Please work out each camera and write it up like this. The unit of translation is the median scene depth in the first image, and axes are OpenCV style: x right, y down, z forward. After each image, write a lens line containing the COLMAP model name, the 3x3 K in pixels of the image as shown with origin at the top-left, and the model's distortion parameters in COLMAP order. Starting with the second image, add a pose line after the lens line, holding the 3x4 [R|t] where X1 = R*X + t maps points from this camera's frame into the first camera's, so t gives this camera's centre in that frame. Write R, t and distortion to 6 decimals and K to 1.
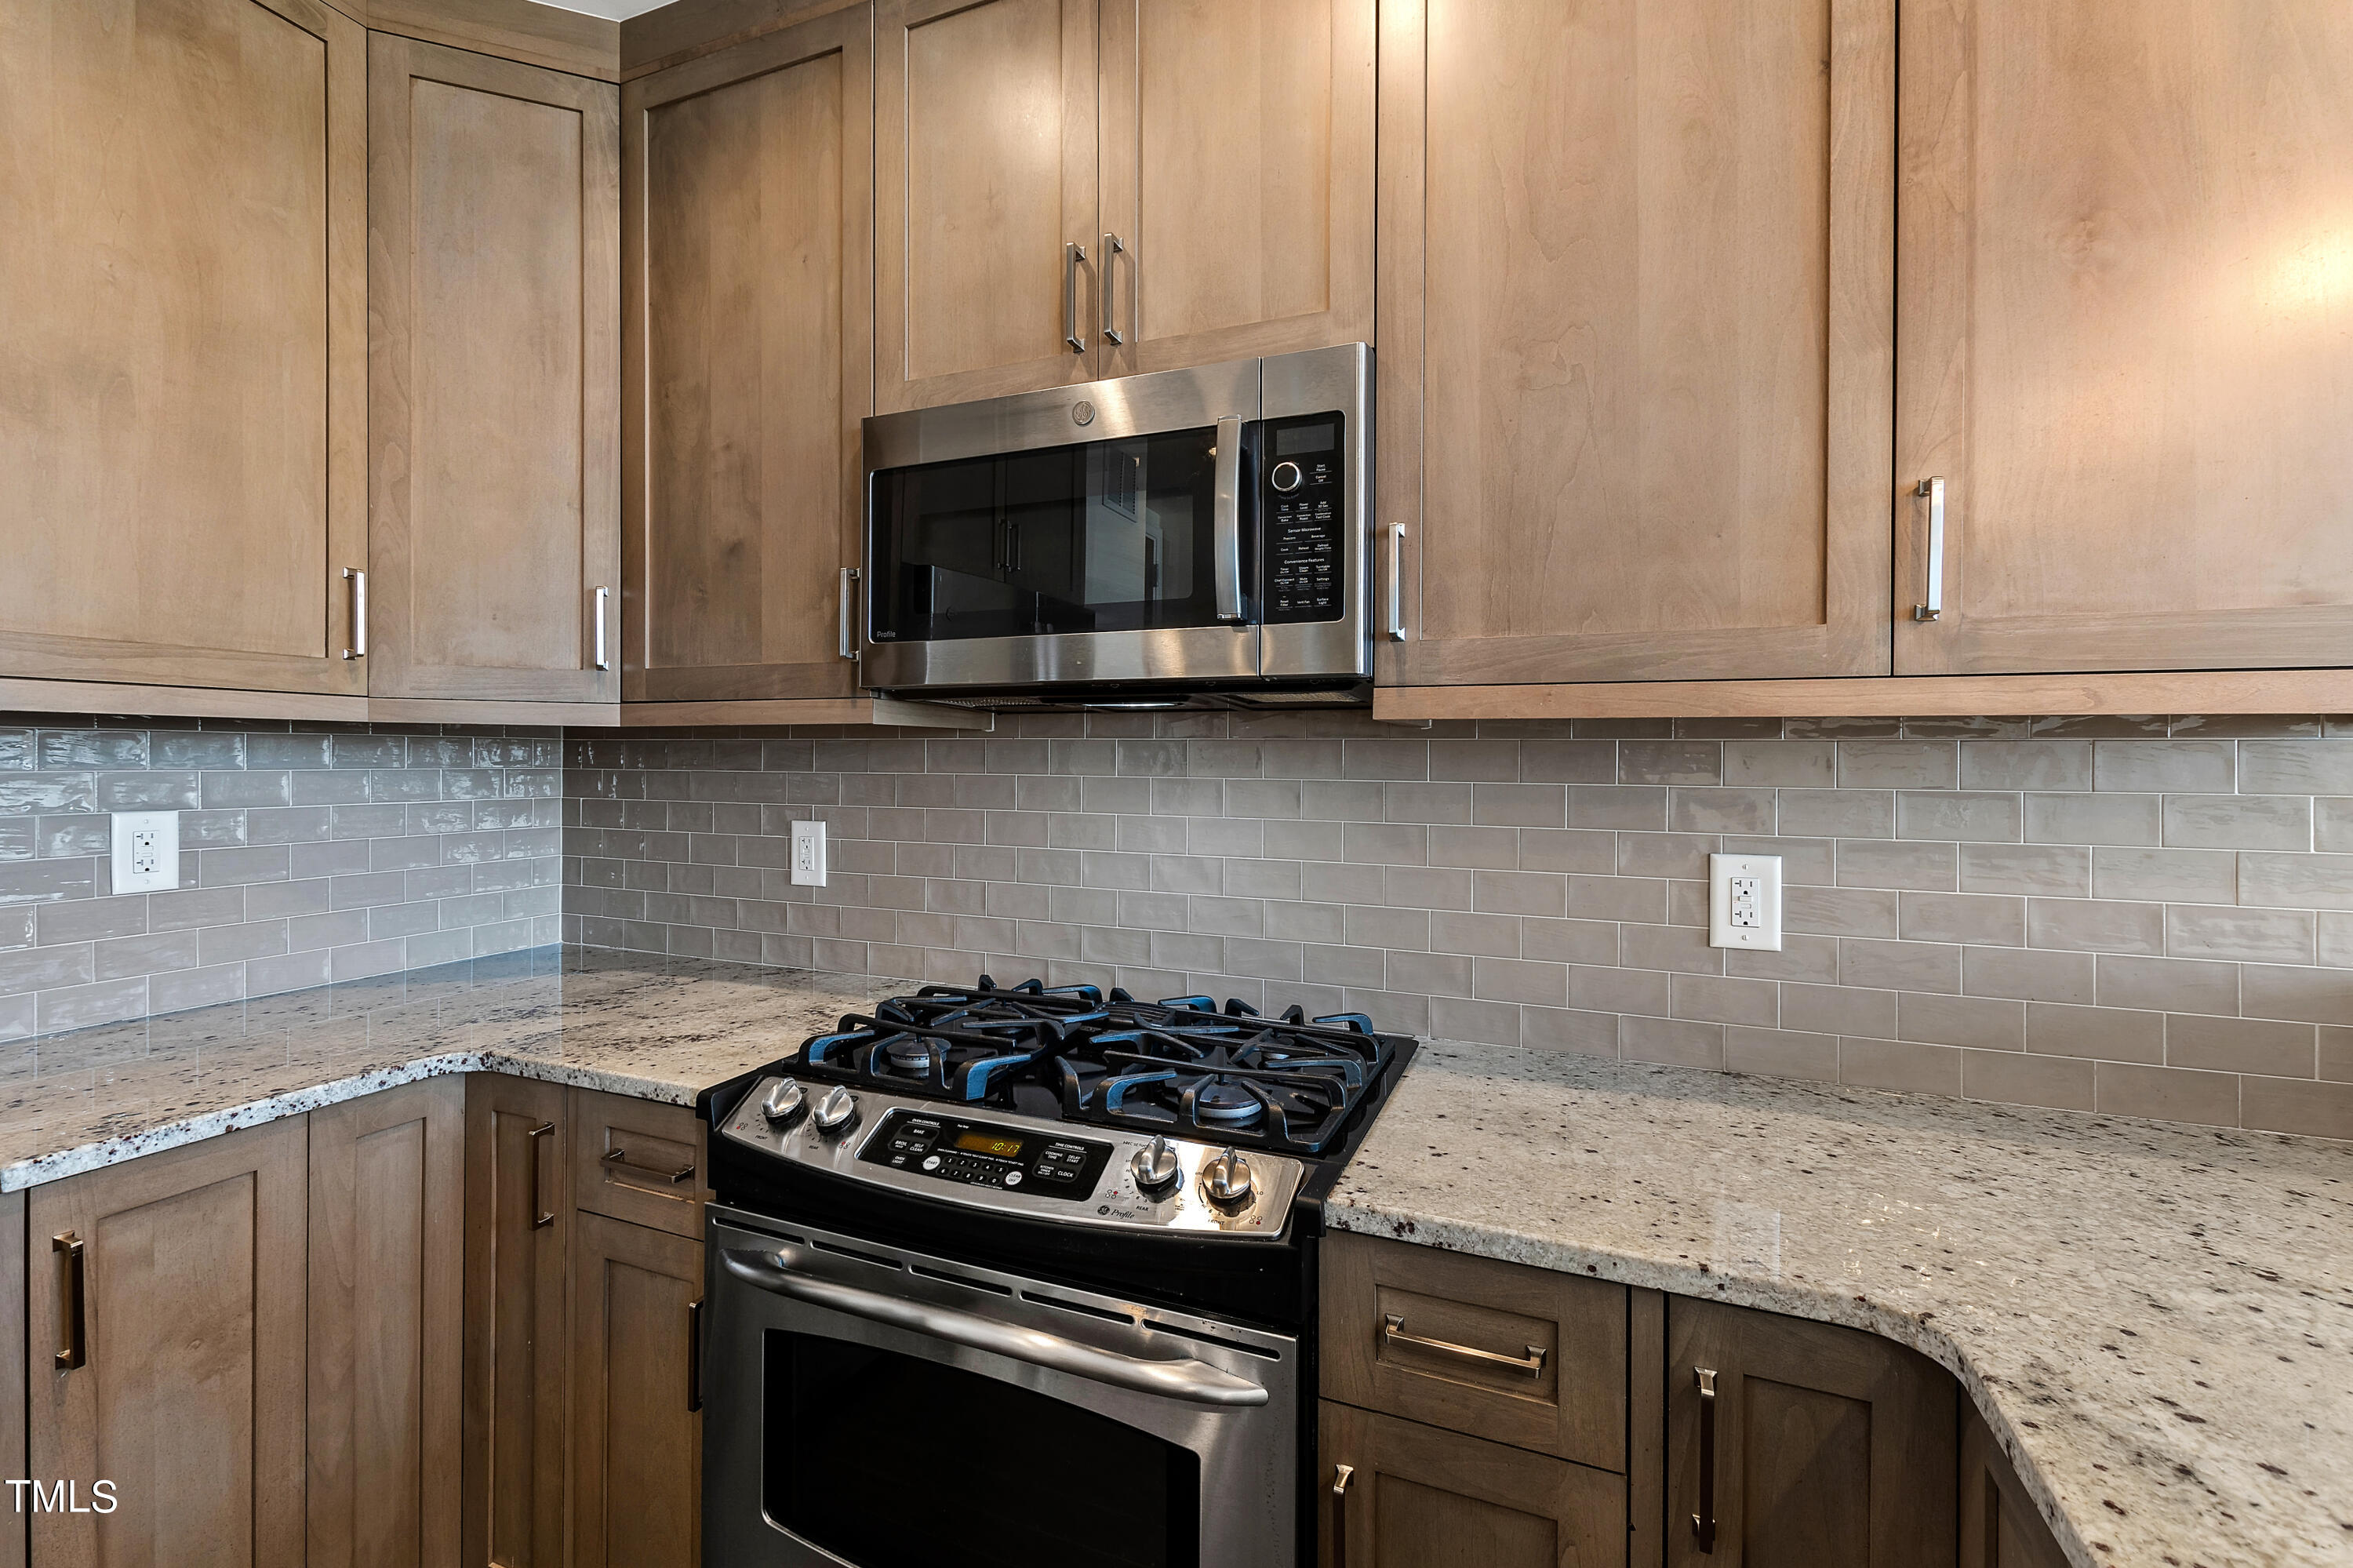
lens RADIAL K [[1035.1, 0, 1147.1], [0, 1035.1, 762.5], [0, 0, 1]] dist [0.002162, 0.000254]
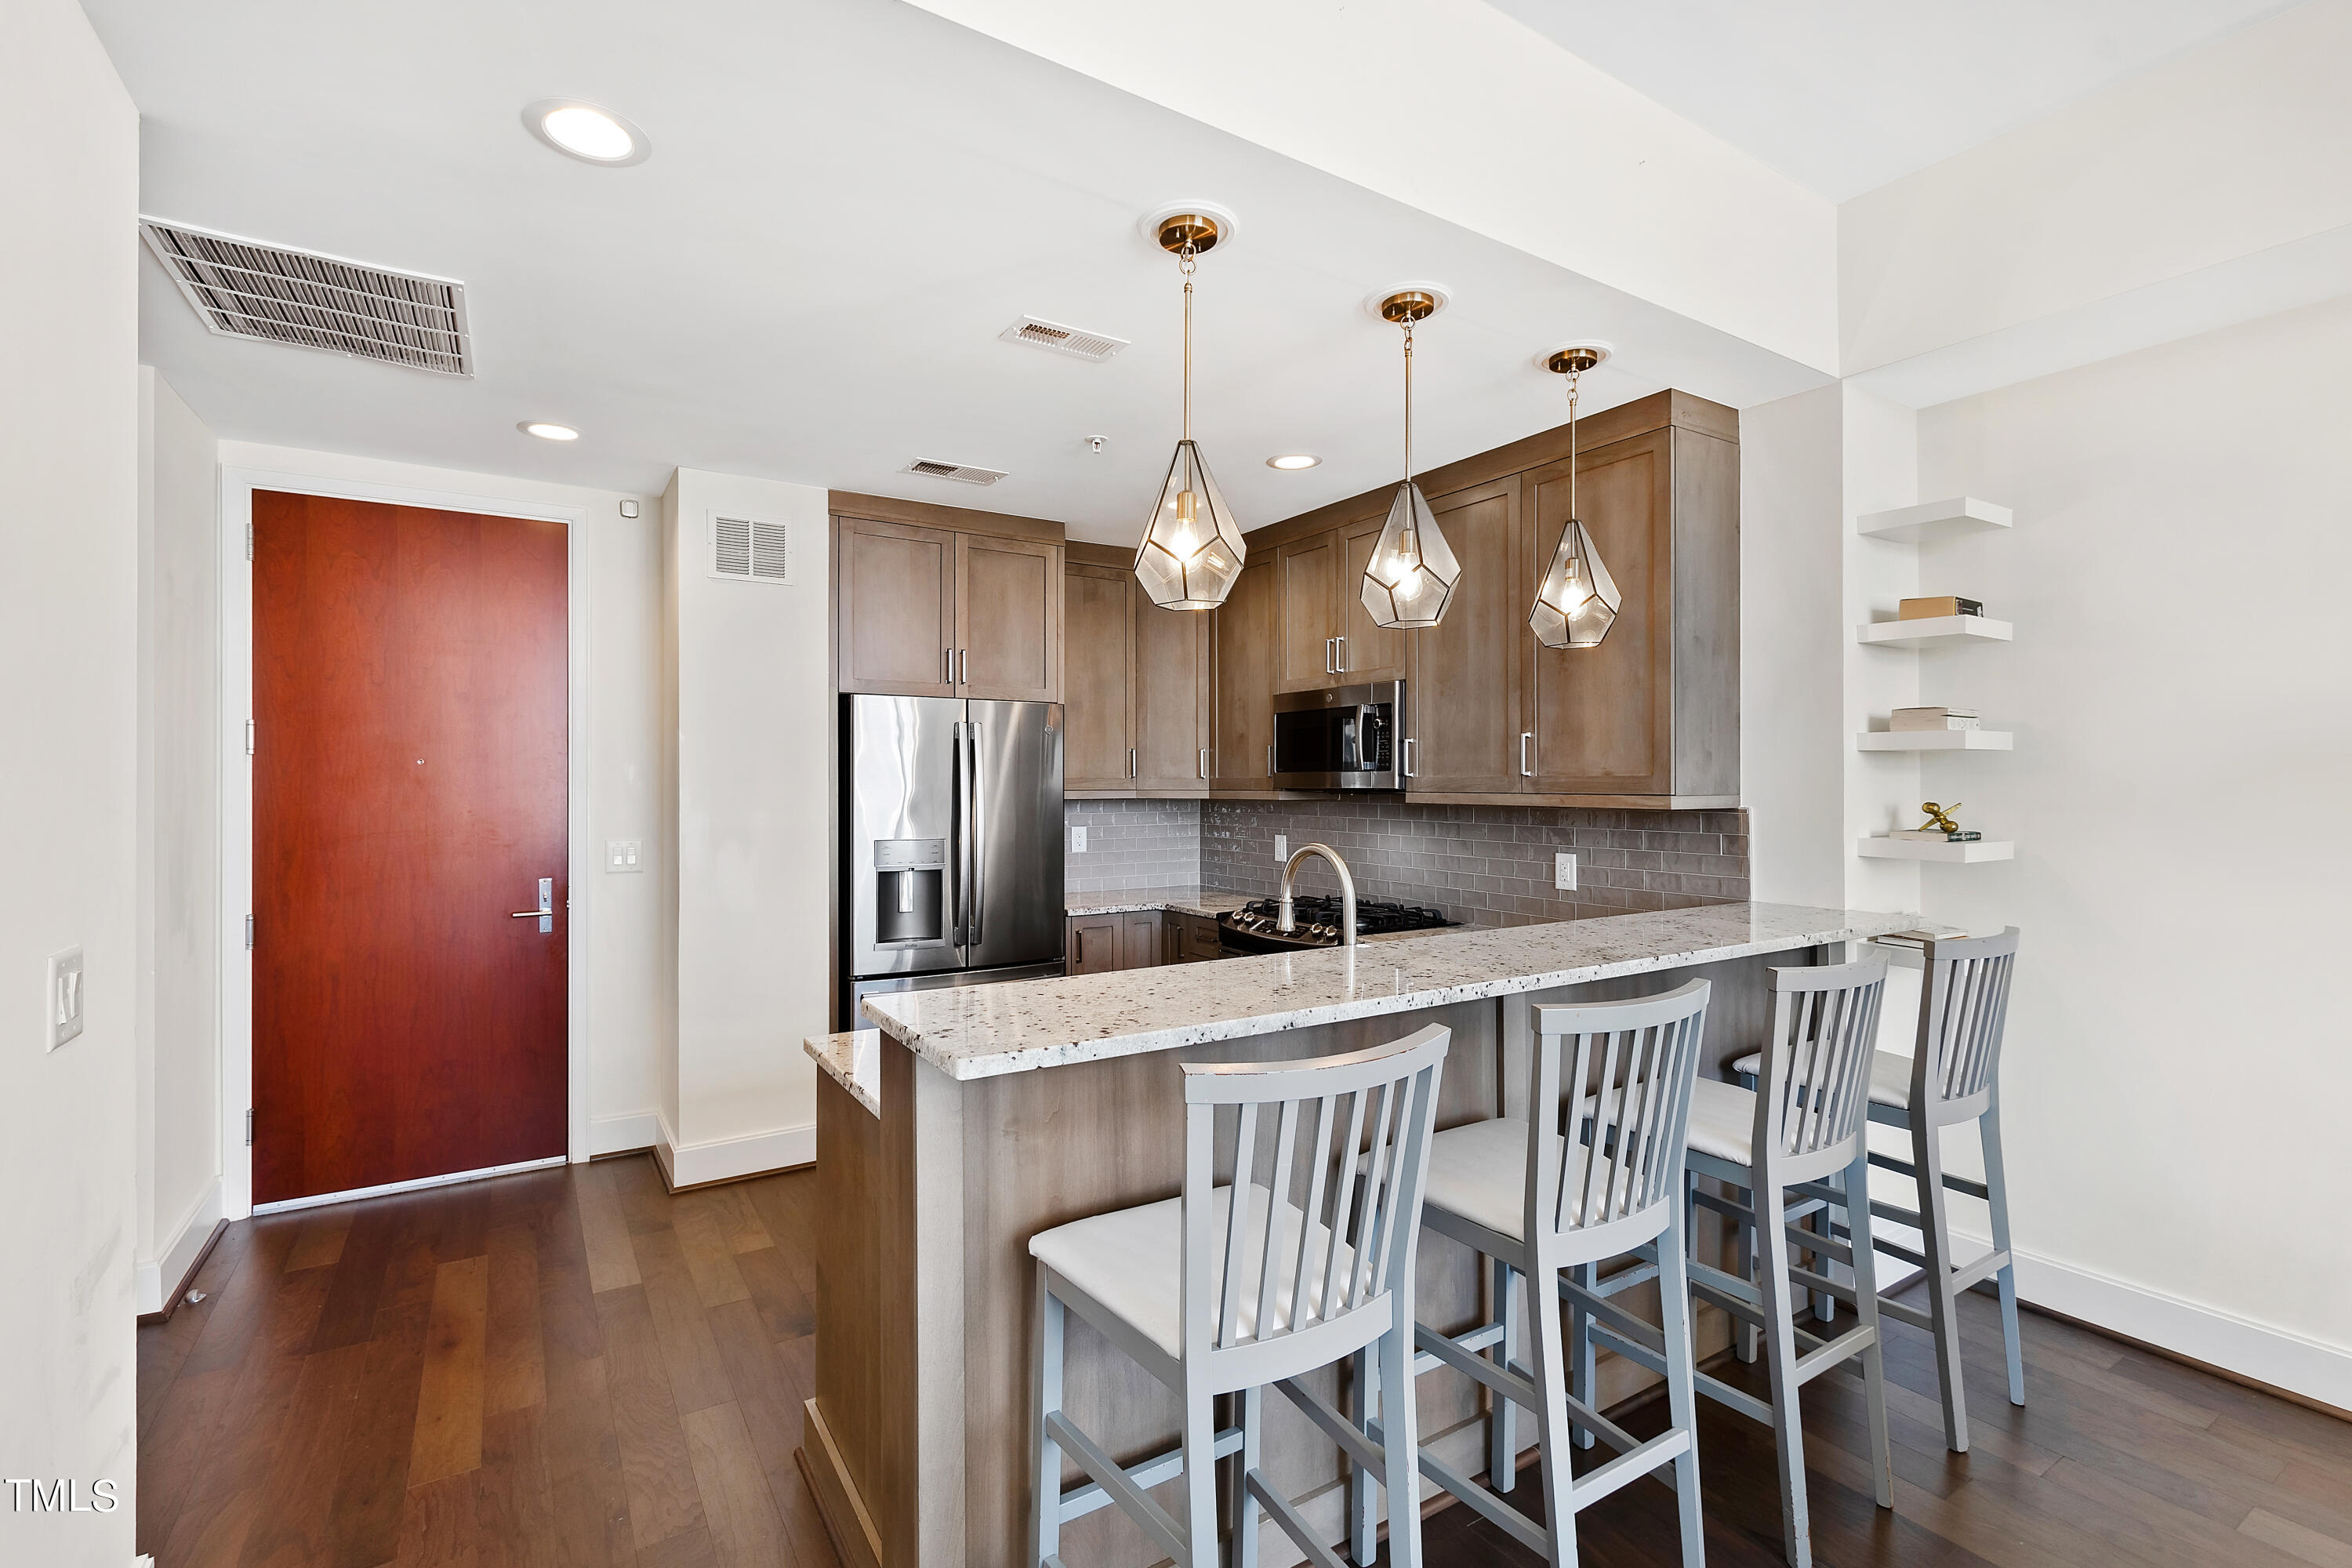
lens RADIAL K [[1040.6, 0, 1170.8], [0, 1040.6, 781.9], [0, 0, 1]] dist [0.002104, 0.000068]
pose [[0.824188, -0.006942, -0.566274, 1.266543], [0.003189, 0.999966, -0.007616, -0.074970], [0.566308, 0.004471, 0.824182, -1.741850]]
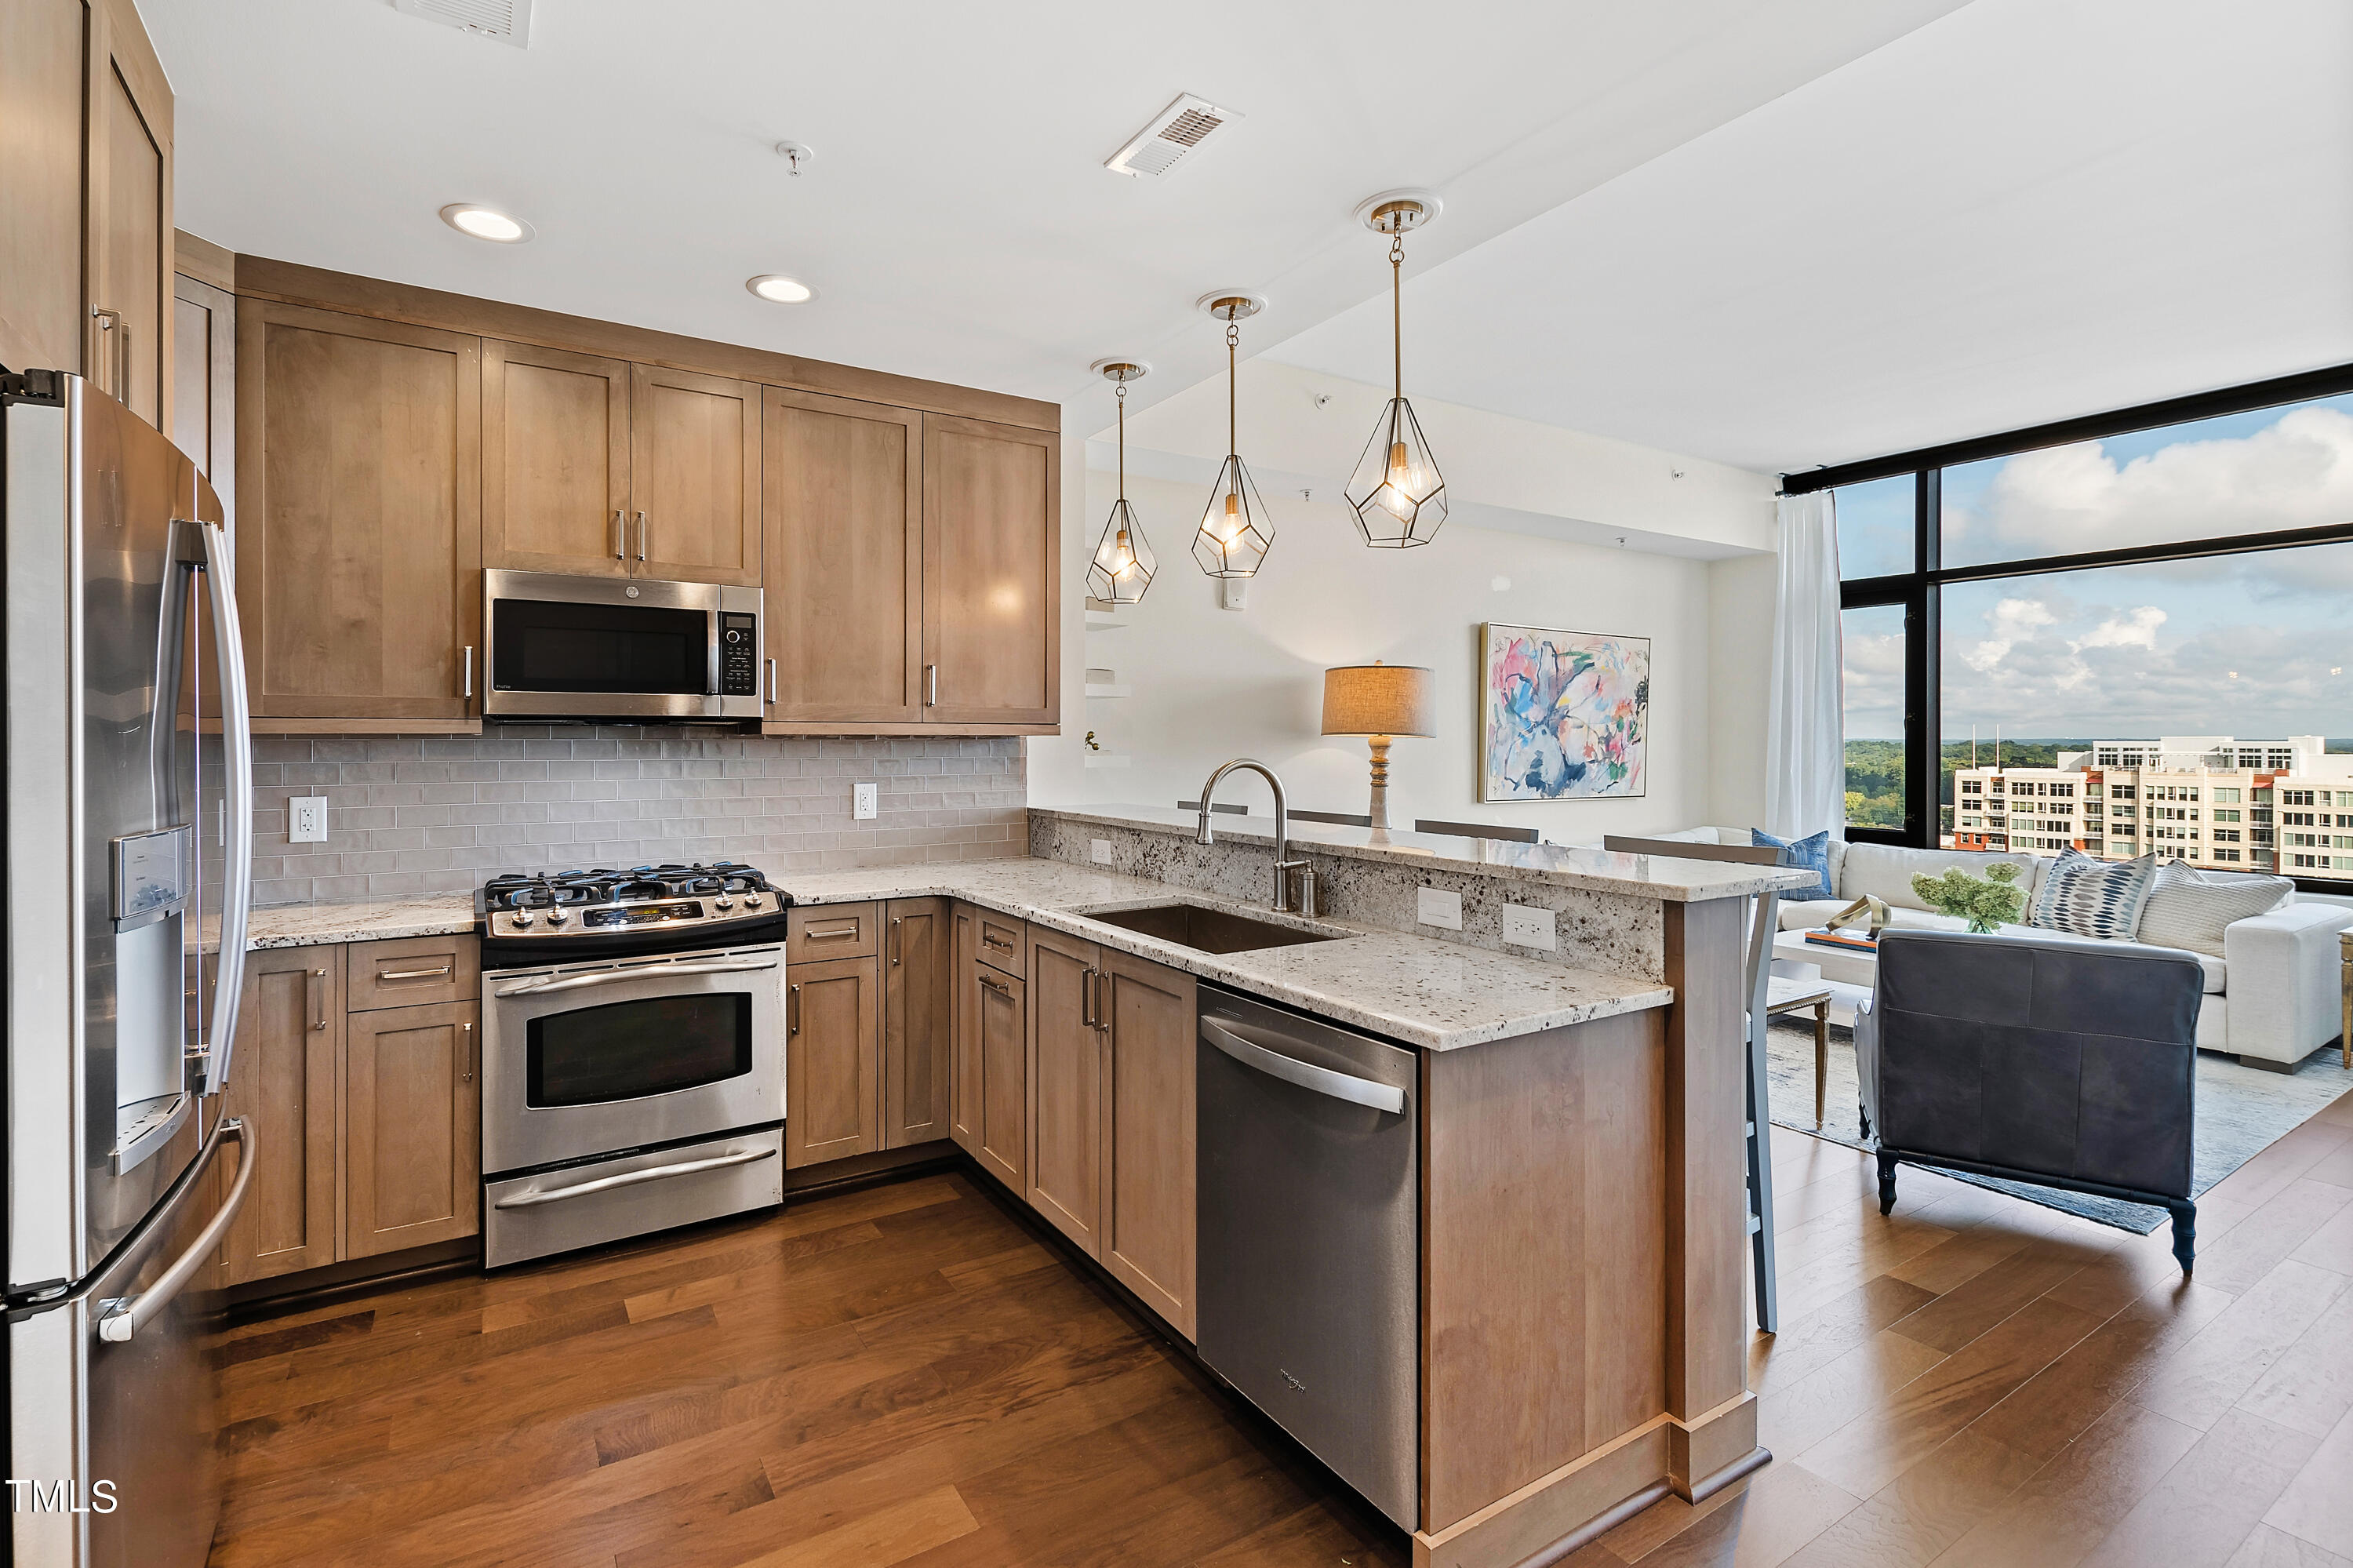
lens RADIAL K [[1066.5, 0, 1113.3], [0, 1066.5, 742.0], [0, 0, 1]] dist [0.003508, -0.001042]
pose [[0.584652, -0.007520, 0.811249, -1.299653], [0.007682, 0.999964, 0.003733, -0.023287], [-0.811248, 0.004050, 0.584689, -1.141402]]
